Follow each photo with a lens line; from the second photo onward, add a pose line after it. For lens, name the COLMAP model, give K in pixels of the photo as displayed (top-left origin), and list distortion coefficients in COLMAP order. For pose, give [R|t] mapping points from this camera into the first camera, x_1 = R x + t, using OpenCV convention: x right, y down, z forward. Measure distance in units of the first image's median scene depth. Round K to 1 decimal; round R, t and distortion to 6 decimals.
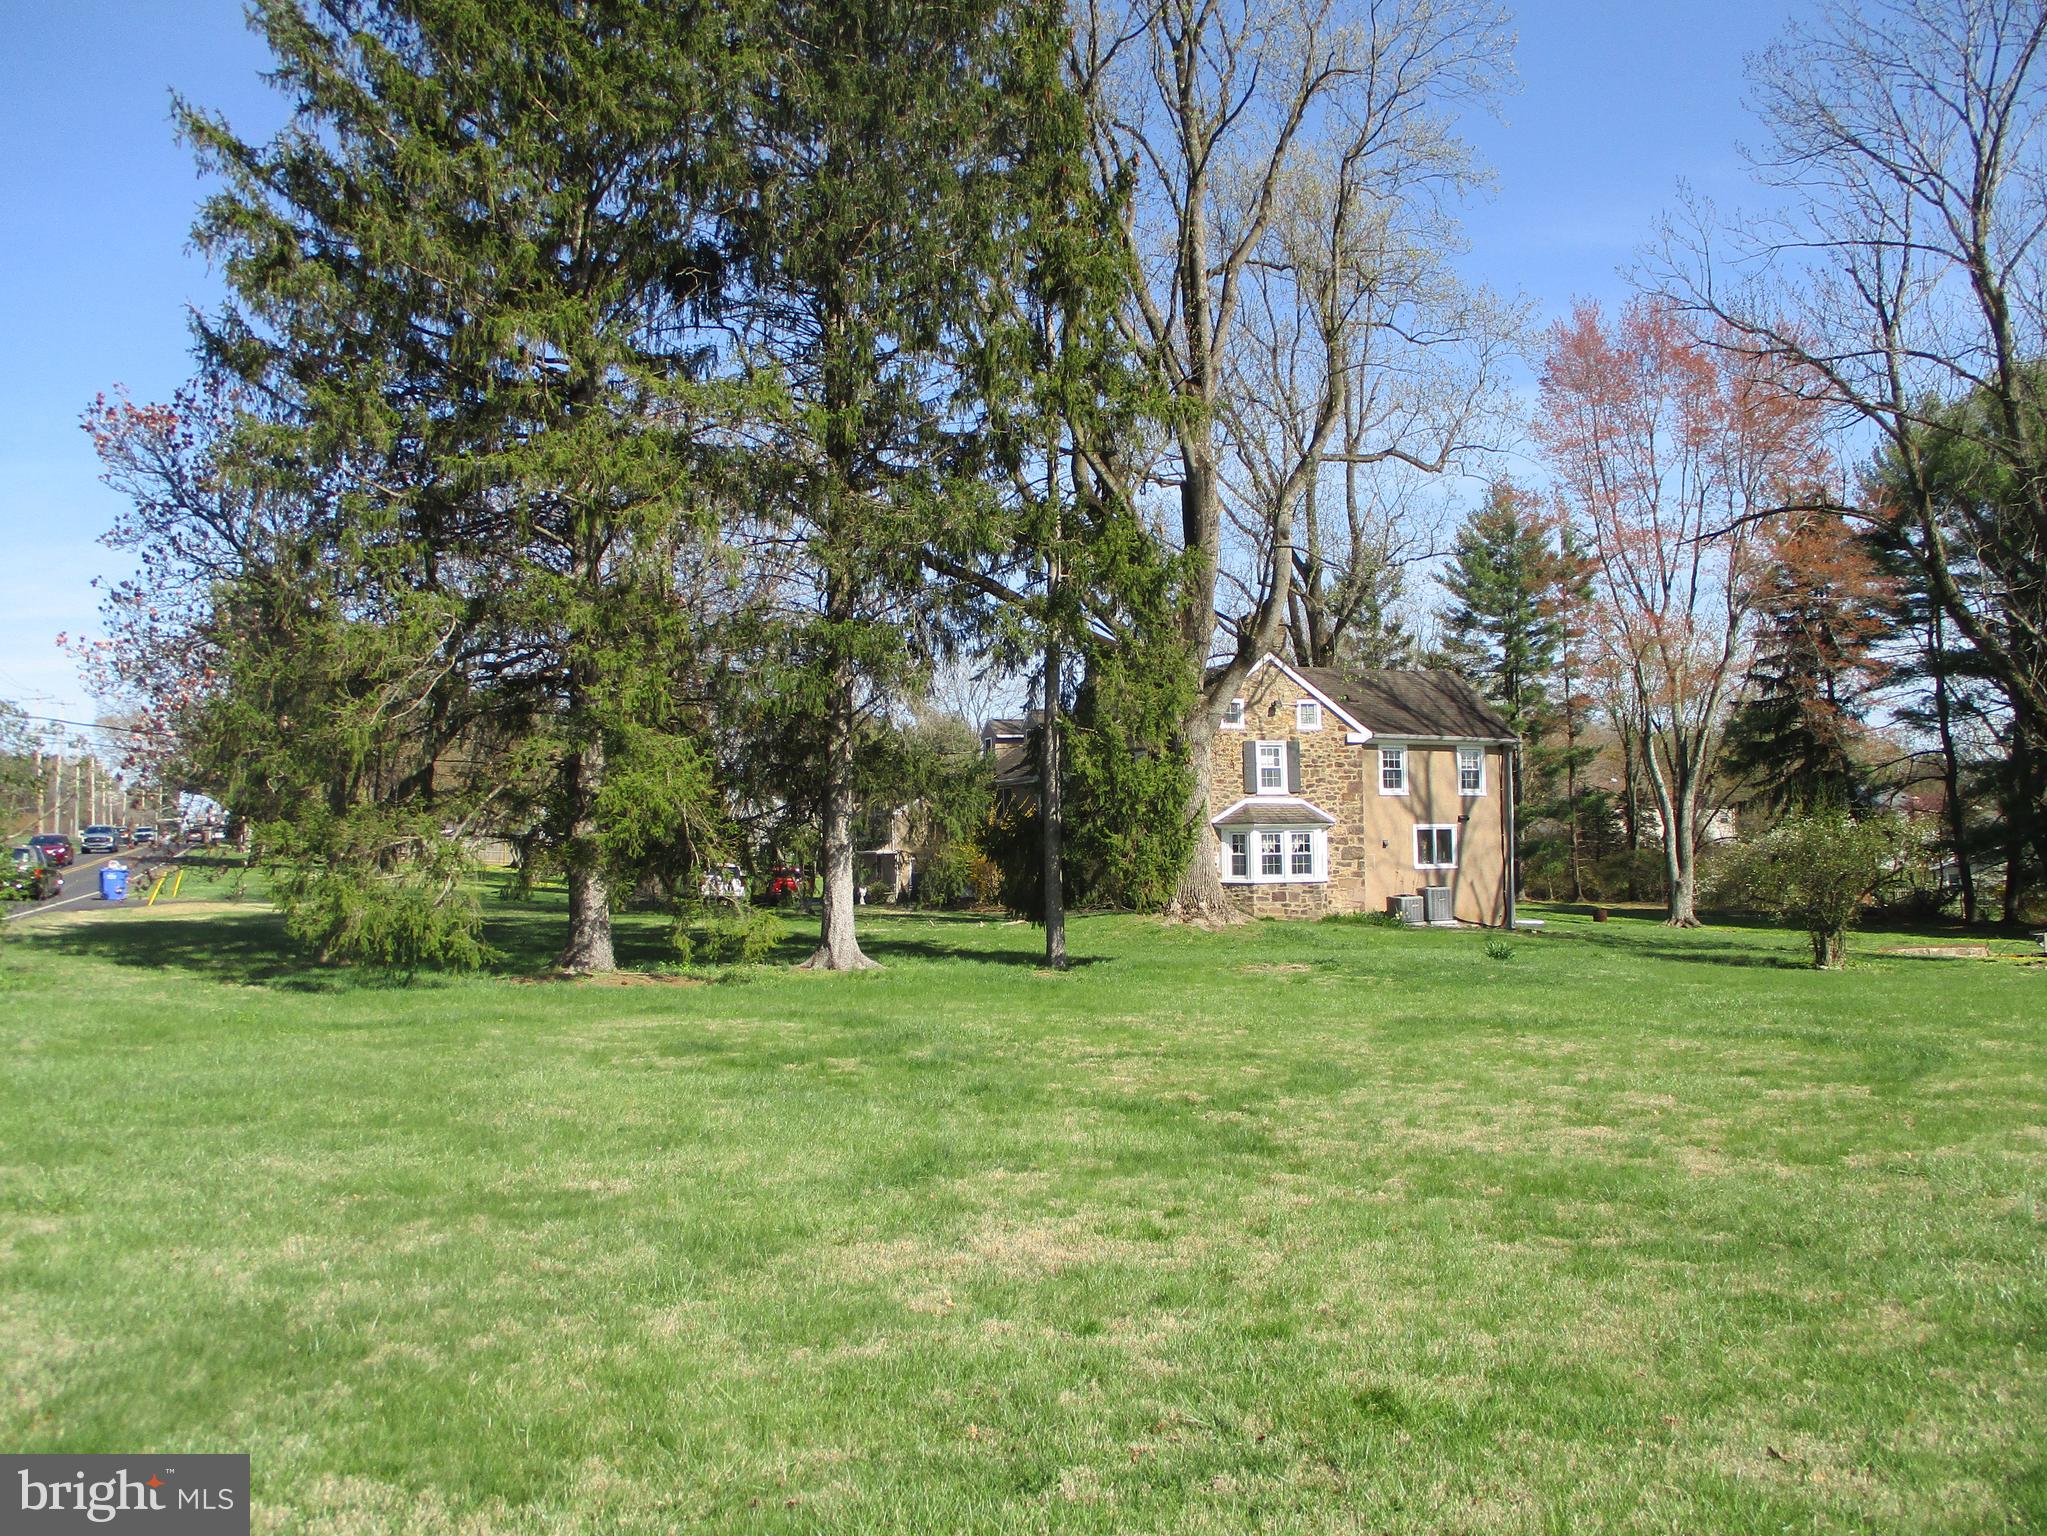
lens RADIAL K [[1710.7, 0, 1033.3], [0, 1710.7, 723.1], [0, 0, 1]] dist [-0.026770, 0.020827]
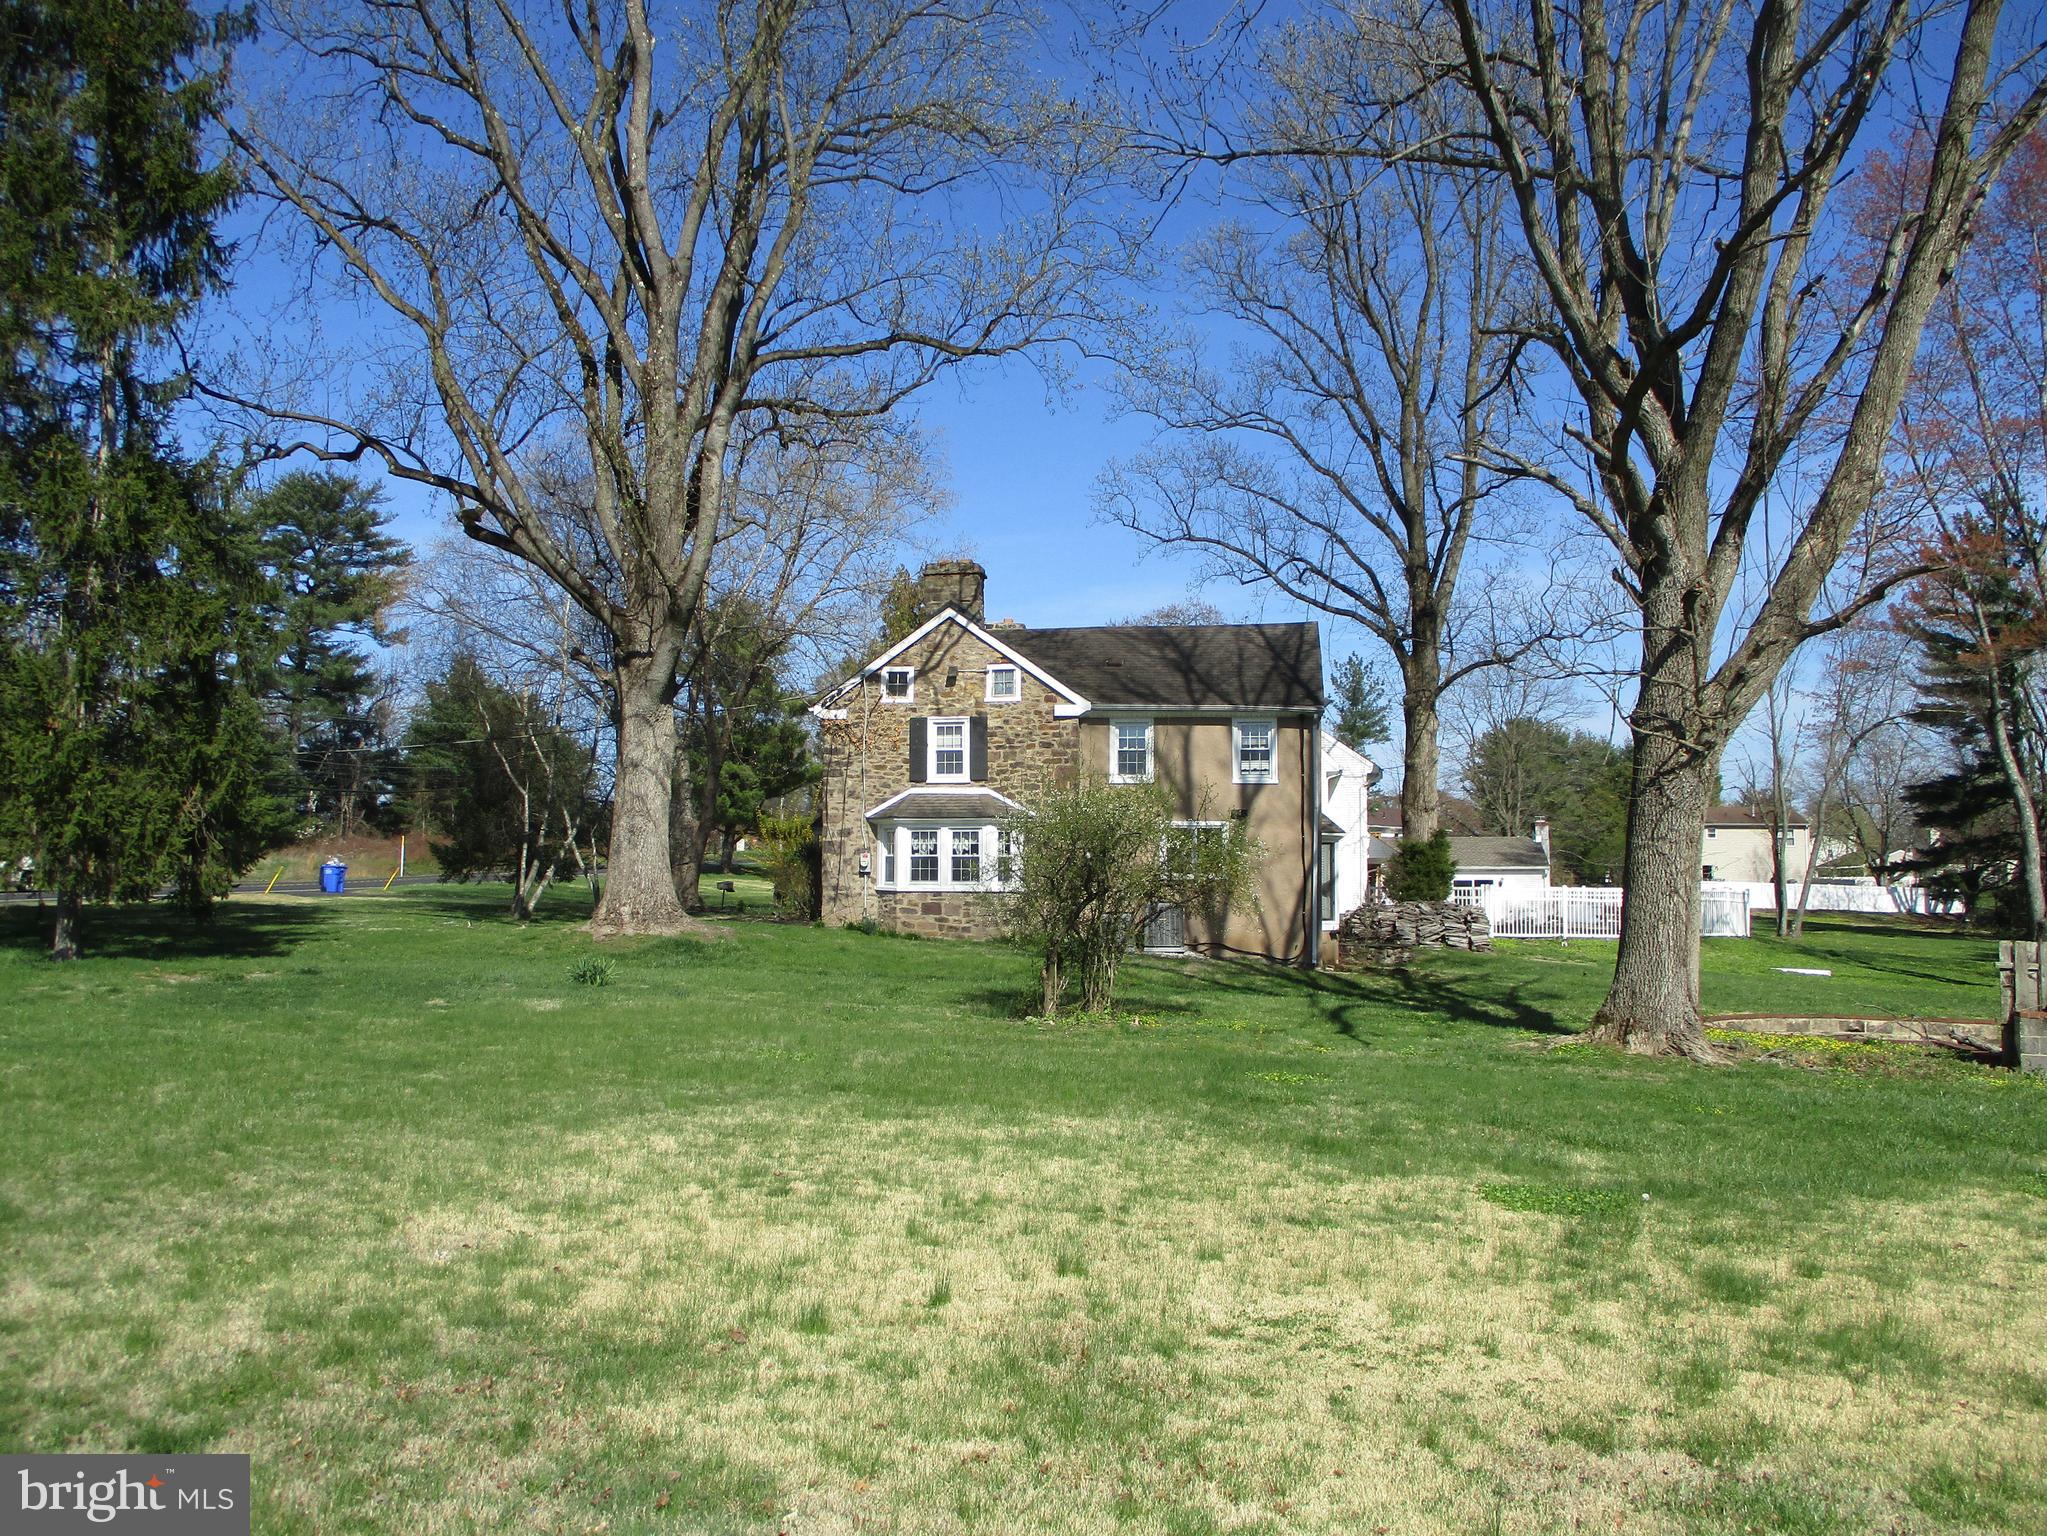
lens RADIAL K [[1710.7, 0, 1025.9], [0, 1710.7, 733.6], [0, 0, 1]] dist [-0.026770, 0.020827]
pose [[0.865674, -0.027607, -0.499847, 0.573942], [0.021315, 0.999605, -0.018294, 0.033898], [0.500155, 0.005182, 0.865920, 0.315633]]
